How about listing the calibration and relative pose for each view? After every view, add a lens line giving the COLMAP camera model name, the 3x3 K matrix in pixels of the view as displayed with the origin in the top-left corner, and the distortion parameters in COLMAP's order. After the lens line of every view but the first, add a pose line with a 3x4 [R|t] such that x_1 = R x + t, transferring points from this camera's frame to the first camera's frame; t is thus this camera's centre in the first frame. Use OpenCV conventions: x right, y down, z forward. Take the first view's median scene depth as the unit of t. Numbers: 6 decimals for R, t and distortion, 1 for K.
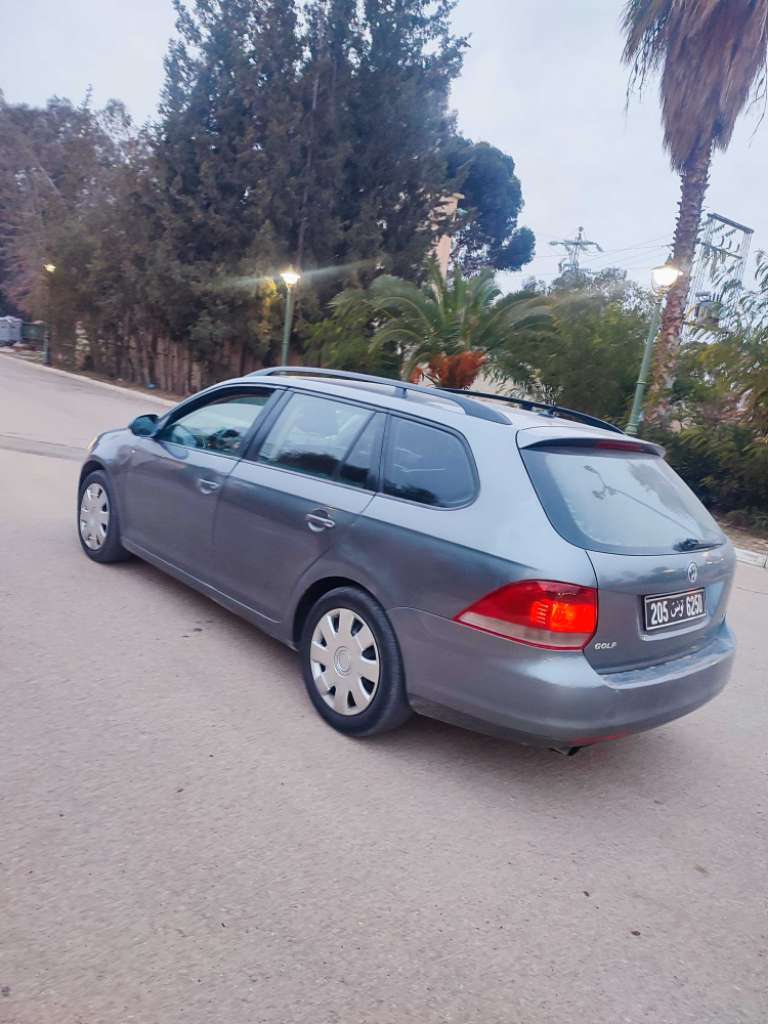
lens RADIAL K [[749.3, 0, 382.4], [0, 749.3, 514.4], [0, 0, 1]] dist [0.065671, -0.072561]
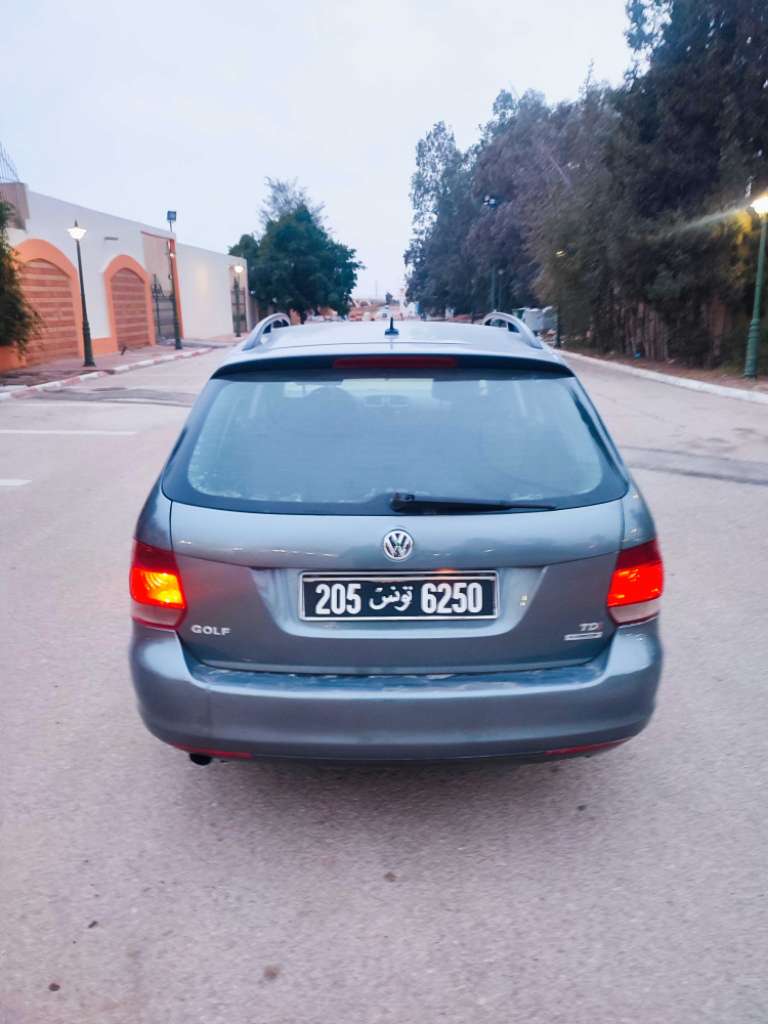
lens RADIAL K [[749.3, 0, 382.4], [0, 749.3, 514.4], [0, 0, 1]] dist [0.065671, -0.072561]
pose [[0.725853, 0.028629, -0.687254, 0.664239], [-0.009280, 0.999450, 0.031833, 0.023199], [0.687788, -0.016728, 0.725719, 0.406500]]
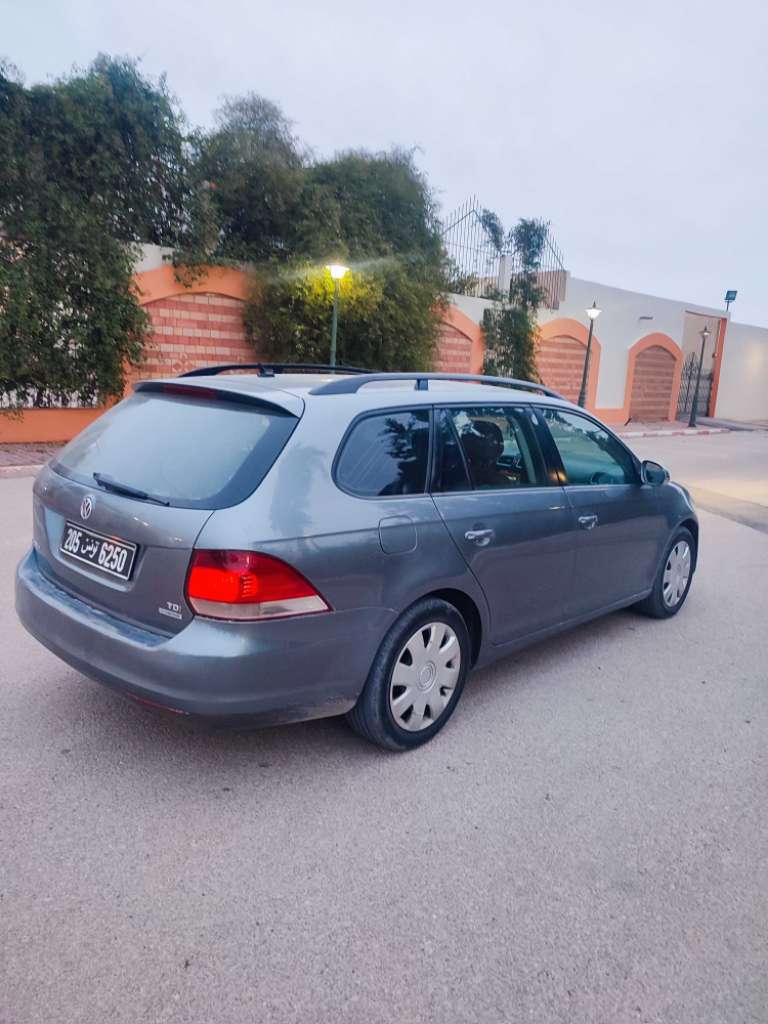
lens RADIAL K [[749.3, 0, 382.4], [0, 749.3, 514.4], [0, 0, 1]] dist [0.065671, -0.072561]
pose [[0.080350, 0.045981, -0.995706, 1.069186], [-0.230674, 0.972675, 0.026303, -0.018718], [0.969708, 0.227570, 0.088761, 0.996961]]
